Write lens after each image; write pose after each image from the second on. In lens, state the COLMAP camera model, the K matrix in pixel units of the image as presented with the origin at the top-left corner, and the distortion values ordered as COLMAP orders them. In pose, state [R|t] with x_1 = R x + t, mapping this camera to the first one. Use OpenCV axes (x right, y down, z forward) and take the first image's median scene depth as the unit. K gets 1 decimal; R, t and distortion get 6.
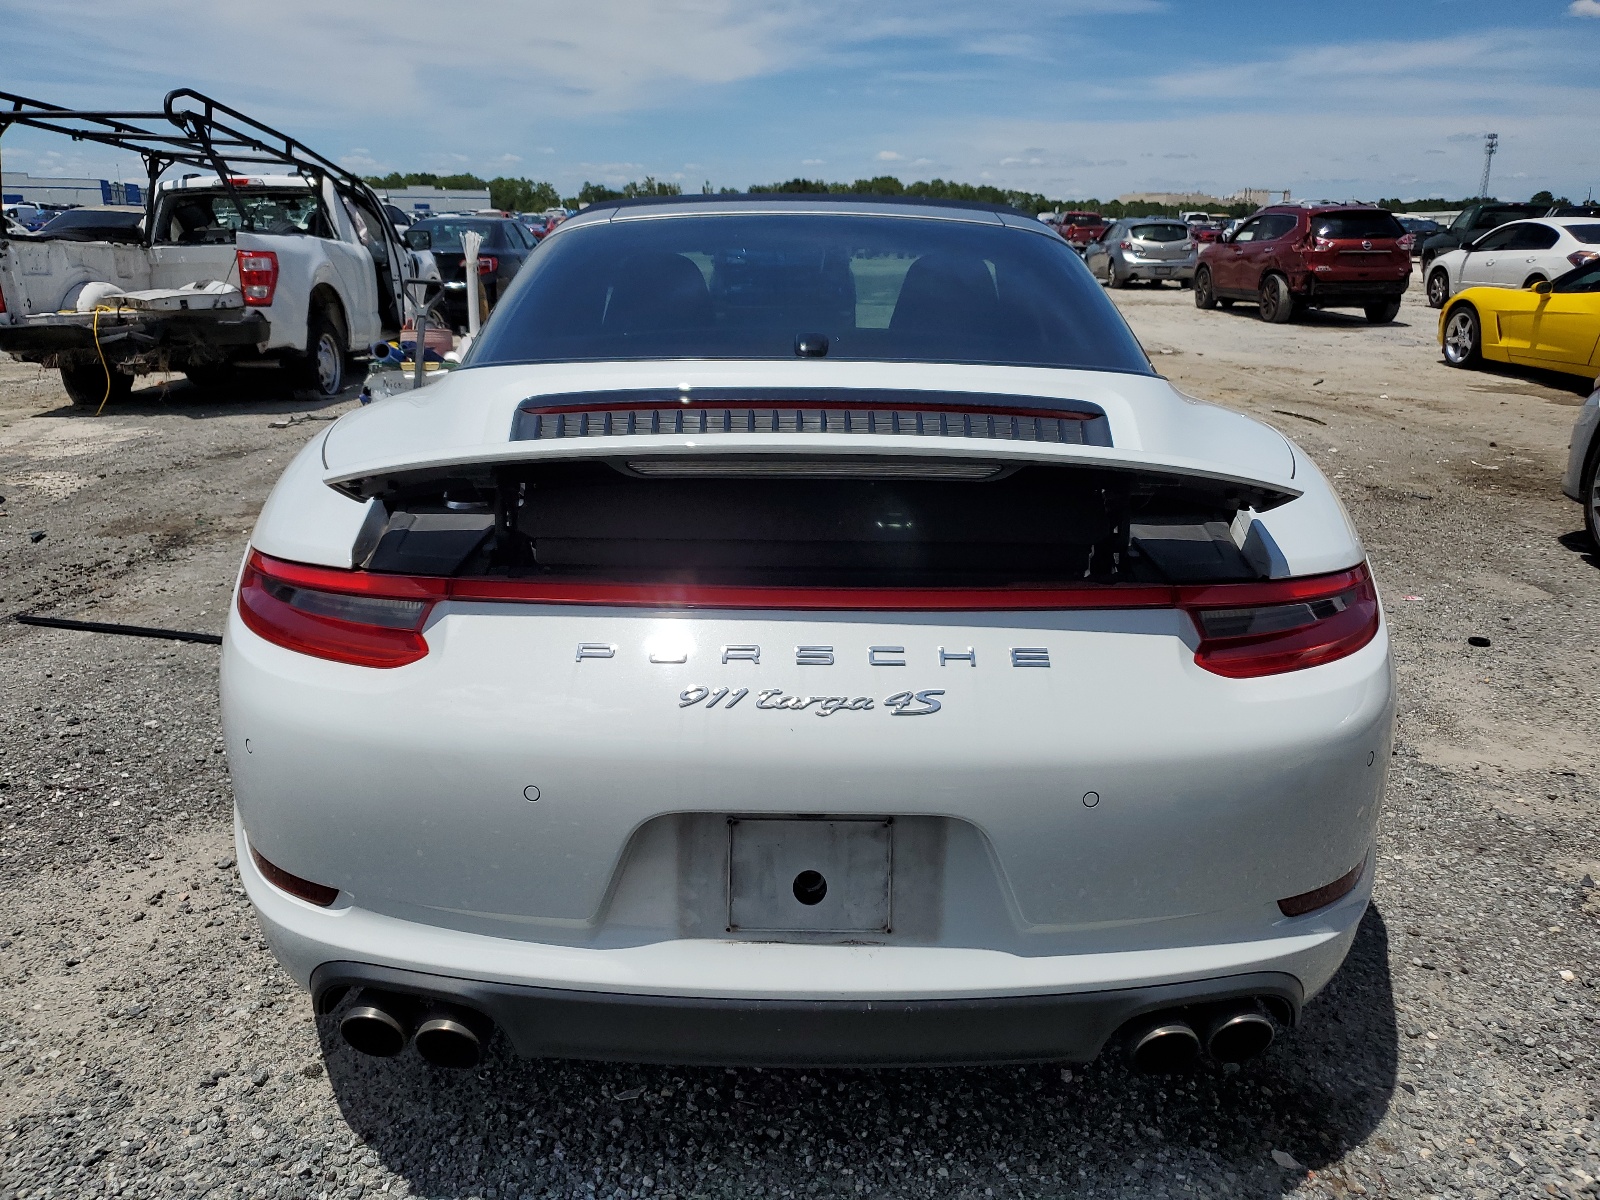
lens RADIAL K [[1231.1, 0, 806.6], [0, 1231.1, 598.1], [0, 0, 1]] dist [0.009875, 0.014289]
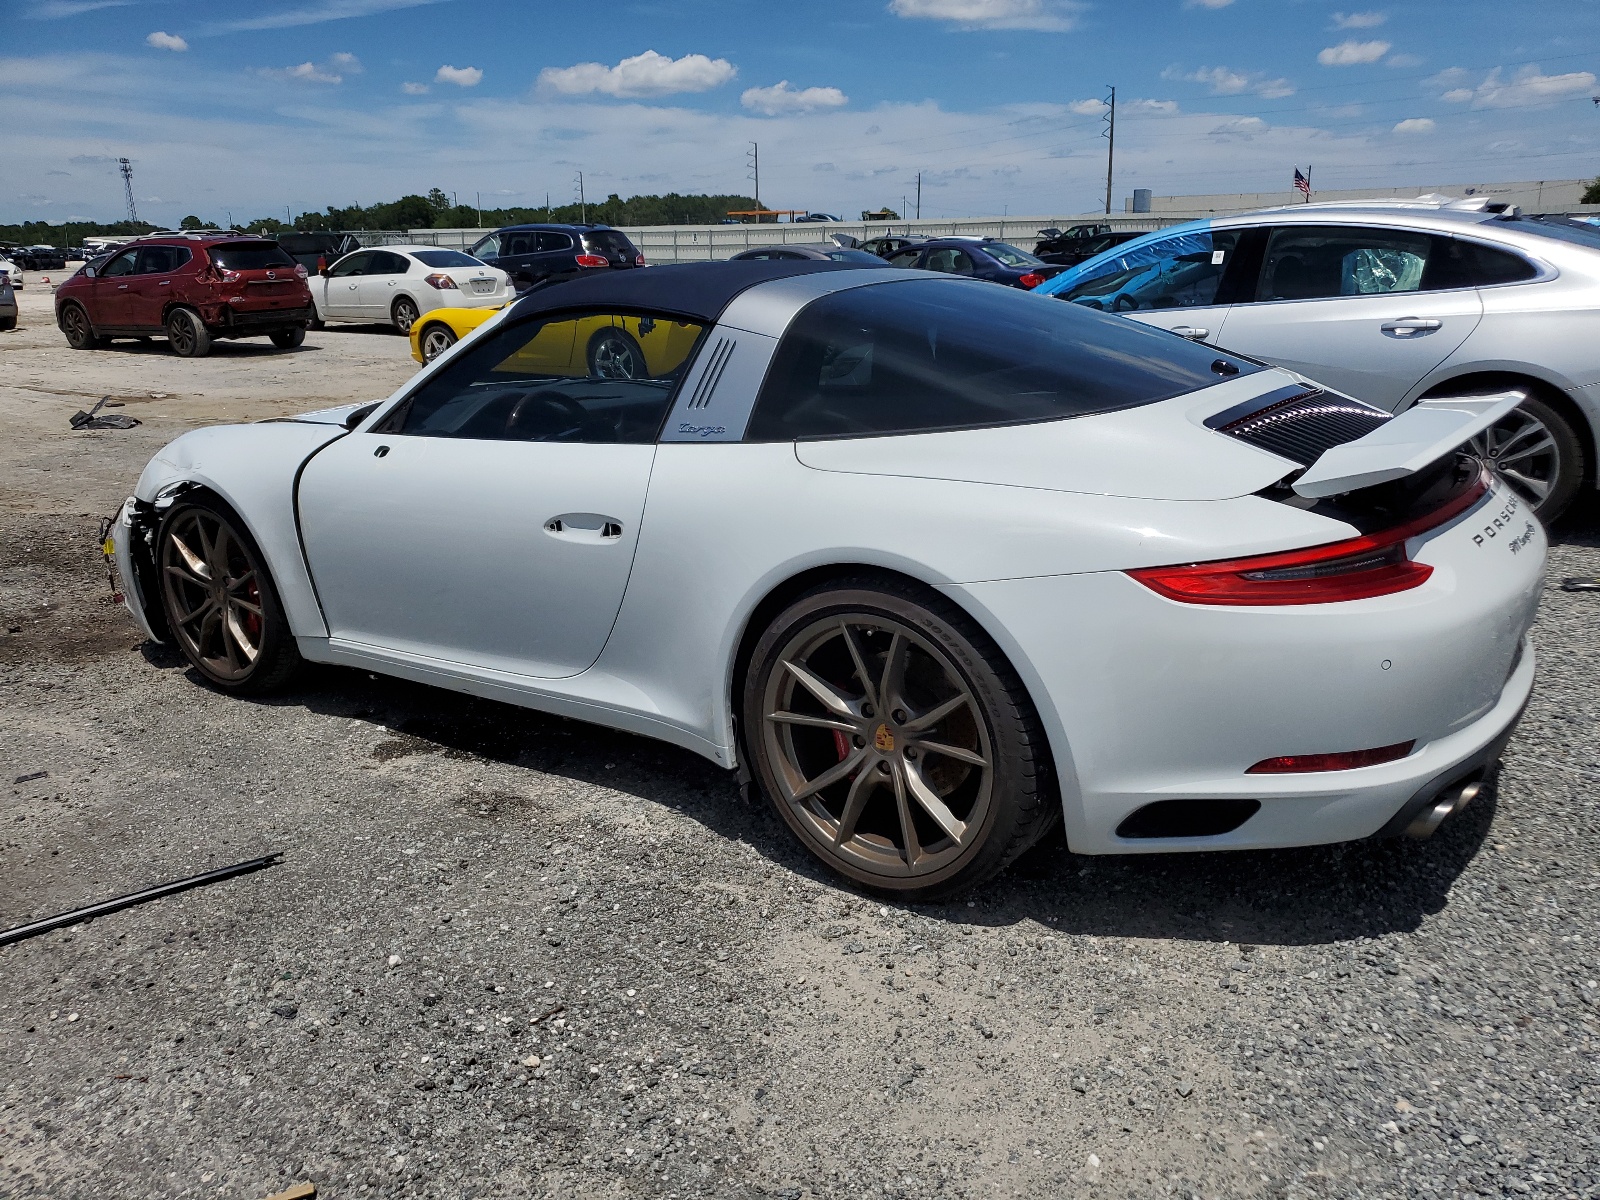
lens RADIAL K [[1231.1, 0, 806.6], [0, 1231.1, 598.1], [0, 0, 1]] dist [0.009875, 0.014289]
pose [[0.571874, -0.247787, 0.782024, -0.164529], [0.261230, 0.958672, 0.112728, -0.024954], [-0.777637, 0.139822, 0.612969, 0.052543]]
